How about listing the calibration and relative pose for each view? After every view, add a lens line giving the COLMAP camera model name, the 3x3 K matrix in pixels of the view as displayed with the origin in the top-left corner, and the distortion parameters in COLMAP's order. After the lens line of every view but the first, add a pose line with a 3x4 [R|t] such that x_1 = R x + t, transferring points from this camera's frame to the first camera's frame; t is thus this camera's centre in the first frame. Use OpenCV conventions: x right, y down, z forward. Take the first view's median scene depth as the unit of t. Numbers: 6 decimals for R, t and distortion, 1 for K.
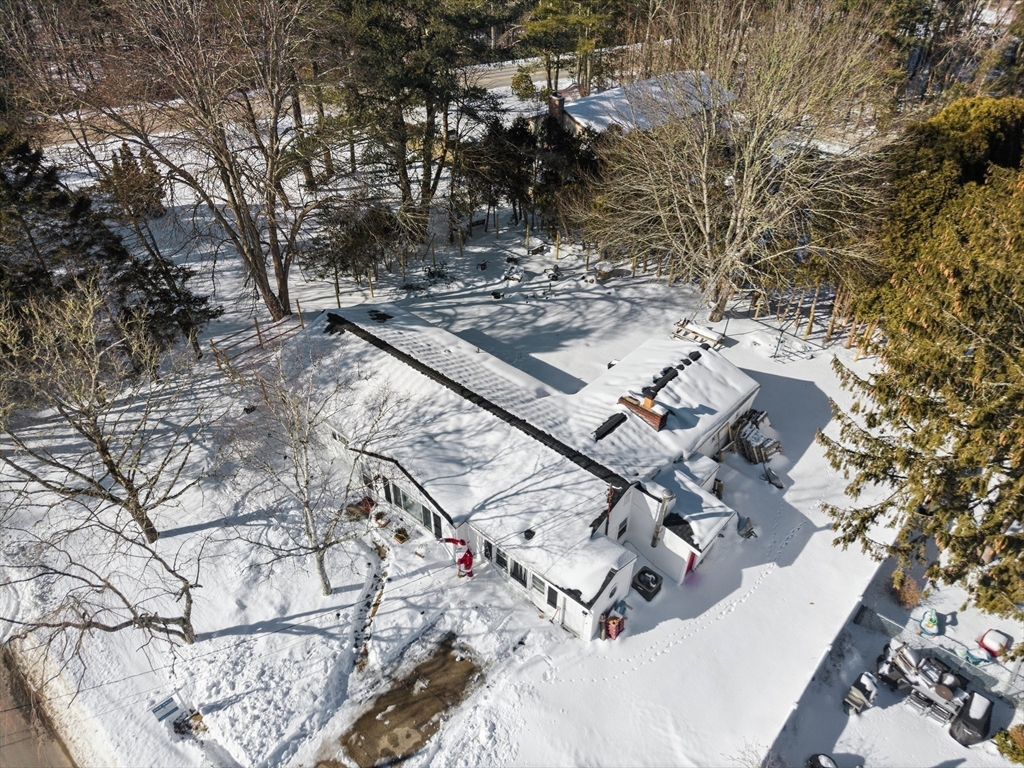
lens RADIAL K [[685.4, 0, 511.8], [0, 685.4, 389.3], [0, 0, 1]] dist [0.037178, -0.029177]
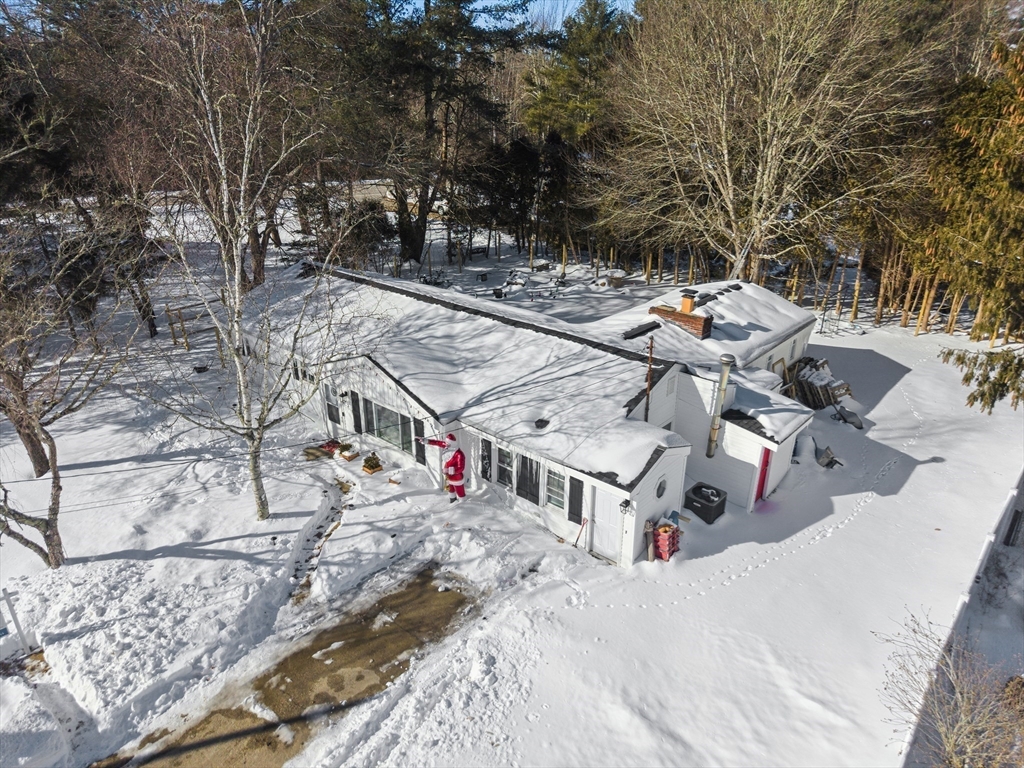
lens RADIAL K [[685.4, 0, 512.2], [0, 685.4, 386.3], [0, 0, 1]] dist [0.037178, -0.029177]
pose [[0.999975, -0.006760, -0.002163, -0.004366], [0.006023, 0.969456, -0.245192, 0.350072], [0.003755, 0.245172, 0.969472, 0.274826]]
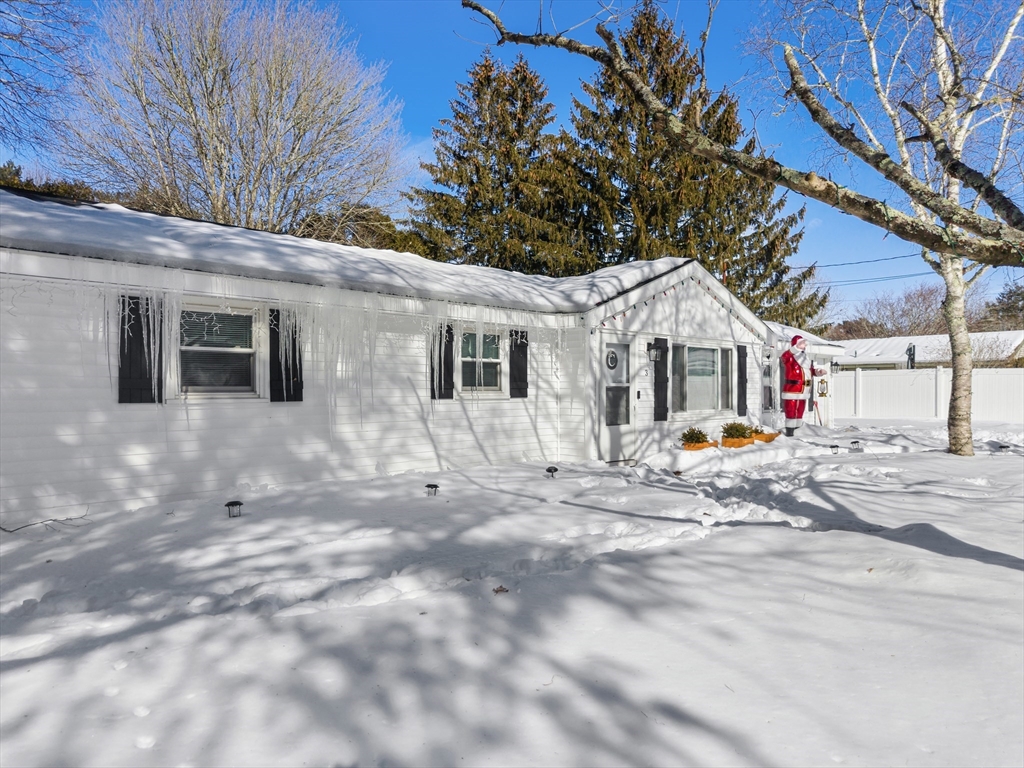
lens RADIAL K [[685.4, 0, 508.6], [0, 685.4, 399.8], [0, 0, 1]] dist [0.037178, -0.029177]
pose [[0.071968, -0.017670, 0.997250, -0.699420], [0.608870, 0.792707, -0.029894, 0.127045], [-0.789999, 0.609347, 0.067809, 1.193926]]
